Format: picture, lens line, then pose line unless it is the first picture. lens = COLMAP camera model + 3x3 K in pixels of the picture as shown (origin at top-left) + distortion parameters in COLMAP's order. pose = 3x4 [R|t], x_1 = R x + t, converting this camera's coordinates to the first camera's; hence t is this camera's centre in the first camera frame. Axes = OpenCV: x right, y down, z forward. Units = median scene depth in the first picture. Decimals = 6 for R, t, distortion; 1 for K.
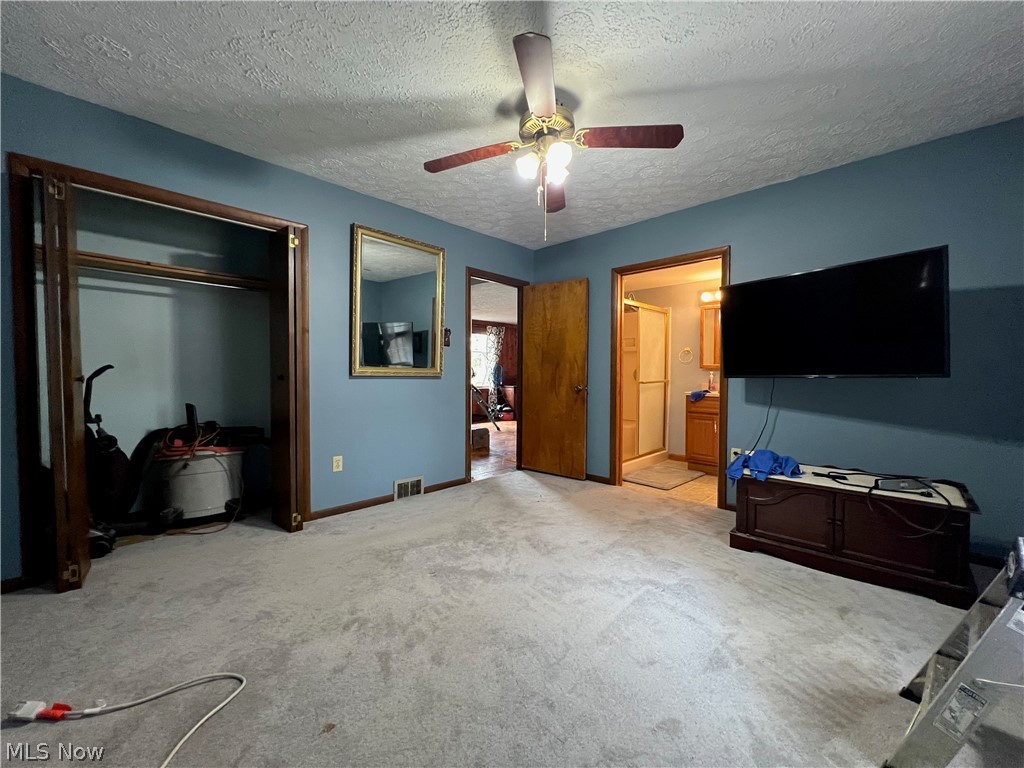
lens RADIAL K [[408.4, 0, 513.2], [0, 408.4, 385.0], [0, 0, 1]] dist [-0.002752, 0.001212]
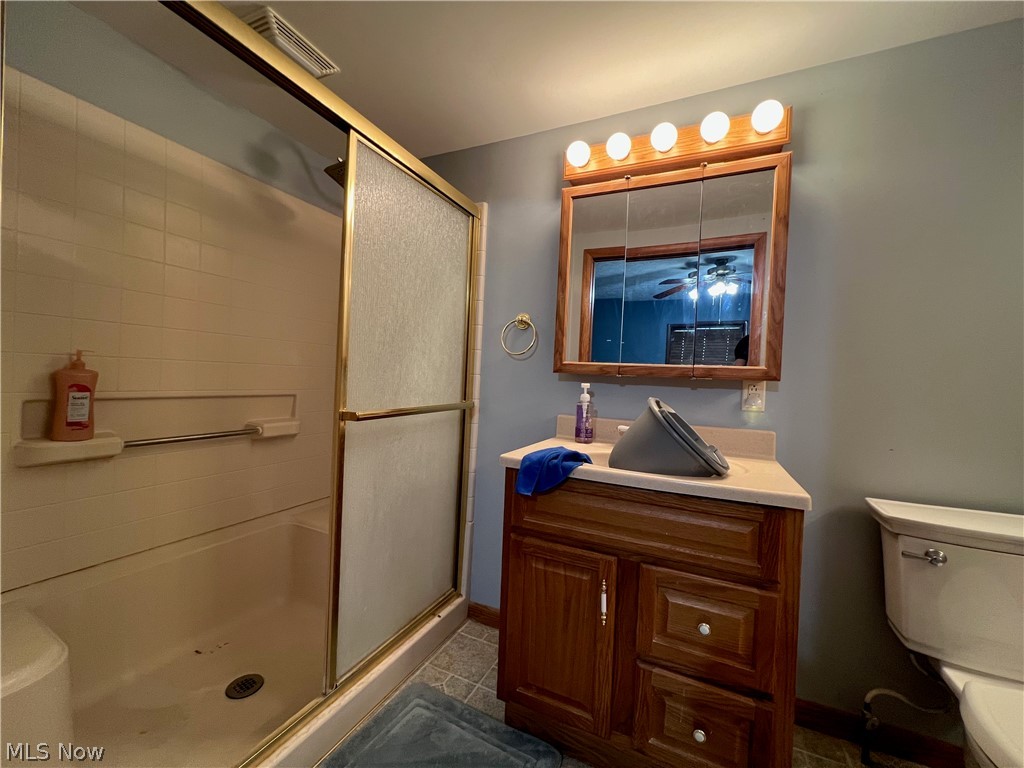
lens RADIAL K [[413.3, 0, 514.4], [0, 413.3, 383.3], [0, 0, 1]] dist [0.000300, 0.000145]
pose [[0.940656, 0.035904, 0.337456, 0.316073], [-0.031932, 0.999340, -0.017317, -0.025383], [-0.337855, 0.005514, 0.941182, 0.699260]]
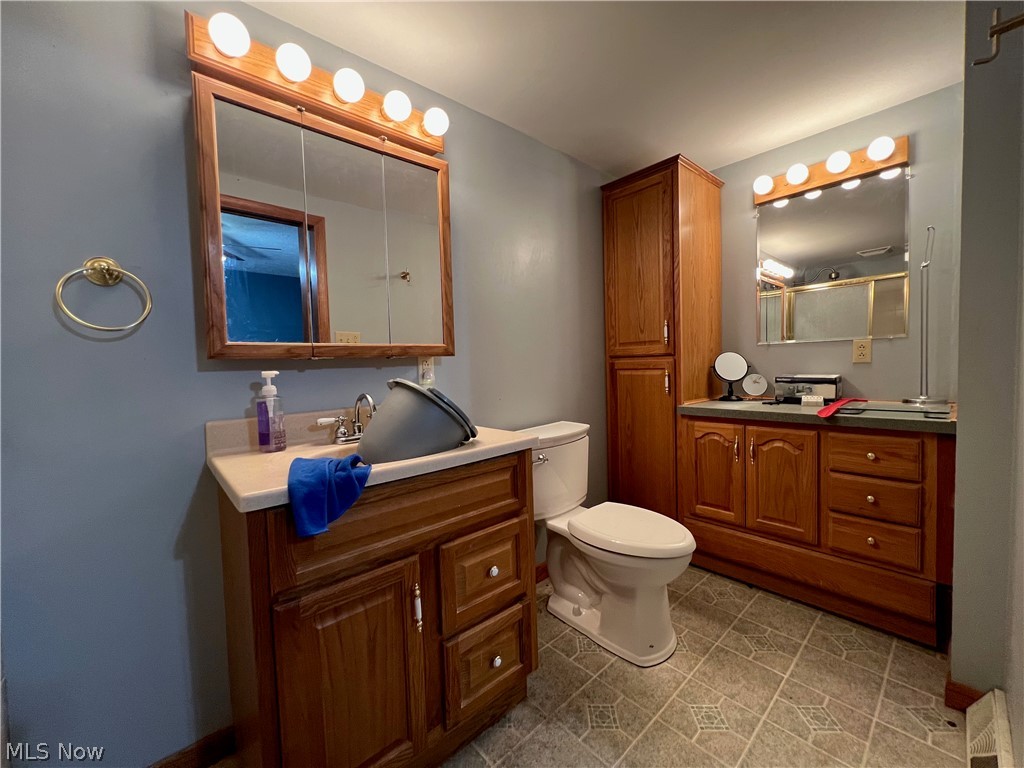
lens RADIAL K [[413.3, 0, 517.5], [0, 413.3, 380.6], [0, 0, 1]] dist [0.000300, 0.000145]
pose [[0.050040, -0.045965, 0.997689, 0.244855], [0.062790, 0.997109, 0.042789, -0.028553], [-0.996771, 0.060504, 0.052781, 0.834189]]
